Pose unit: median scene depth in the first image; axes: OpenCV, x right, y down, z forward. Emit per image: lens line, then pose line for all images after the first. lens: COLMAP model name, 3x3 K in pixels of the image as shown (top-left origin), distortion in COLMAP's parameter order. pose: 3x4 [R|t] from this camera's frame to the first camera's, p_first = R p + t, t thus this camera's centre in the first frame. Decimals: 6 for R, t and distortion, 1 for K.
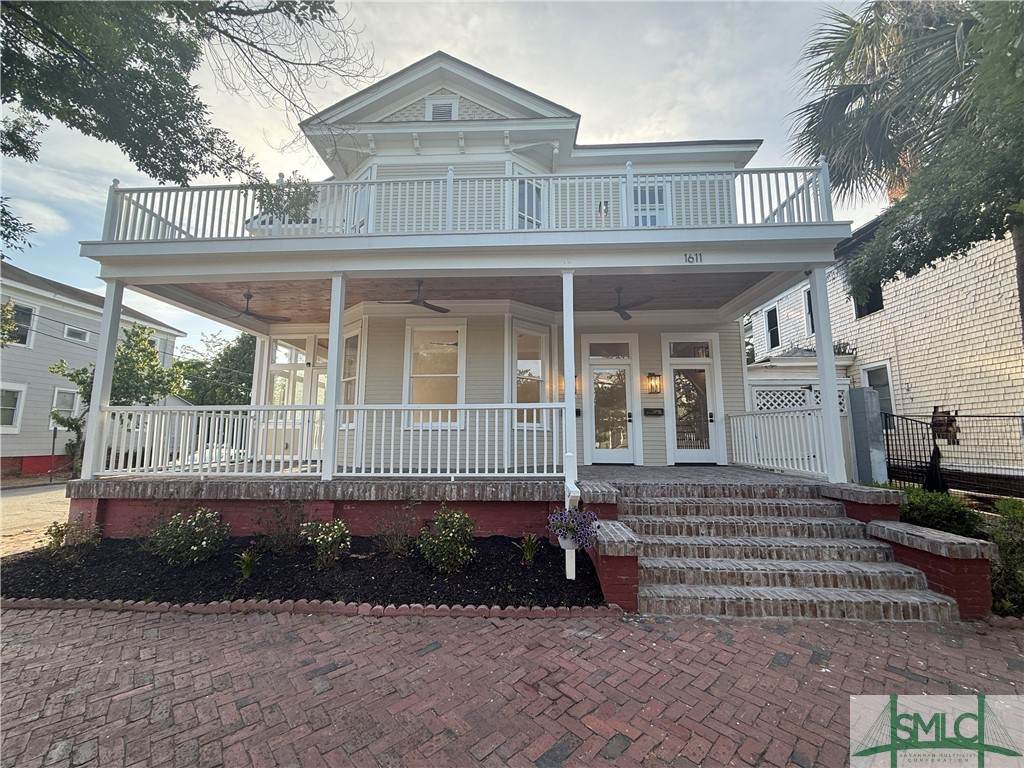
lens RADIAL K [[410.2, 0, 512.0], [0, 410.2, 384.0], [0, 0, 1]] dist [0.000625, 0.000046]
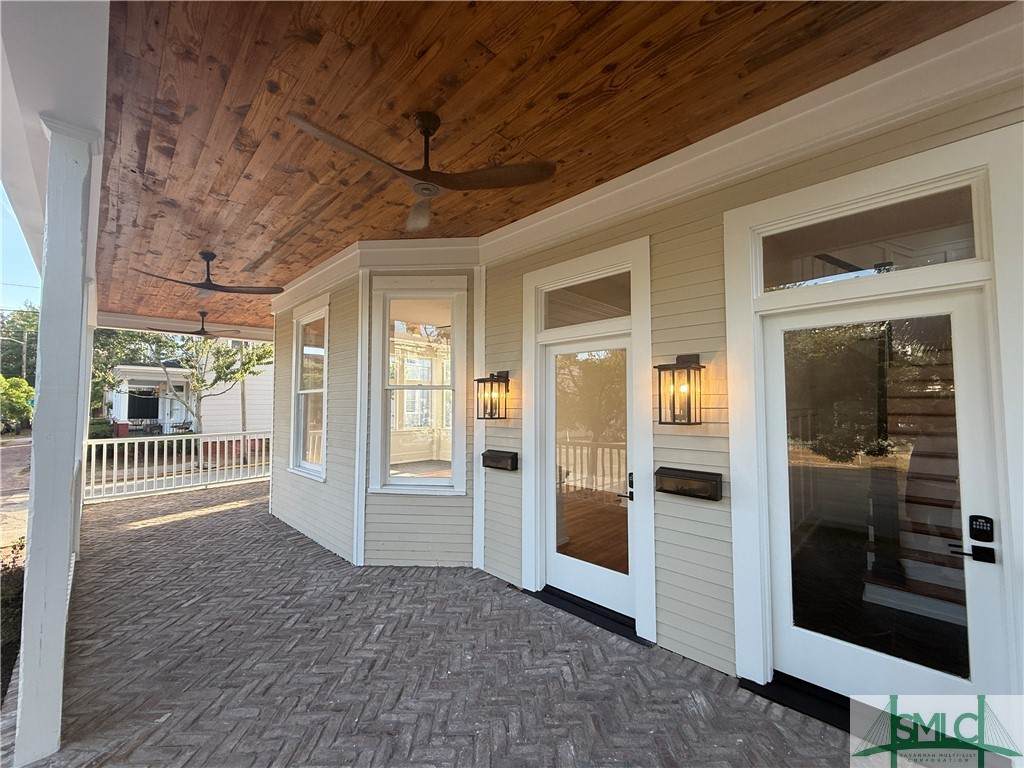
lens RADIAL K [[410.2, 0, 512.0], [0, 410.2, 384.0], [0, 0, 1]] dist [0.000625, 0.000046]
pose [[0.741509, -0.035560, -0.670000, 0.696921], [0.095669, 0.993995, 0.053125, -0.052545], [0.664087, -0.103491, 0.740458, 1.059961]]
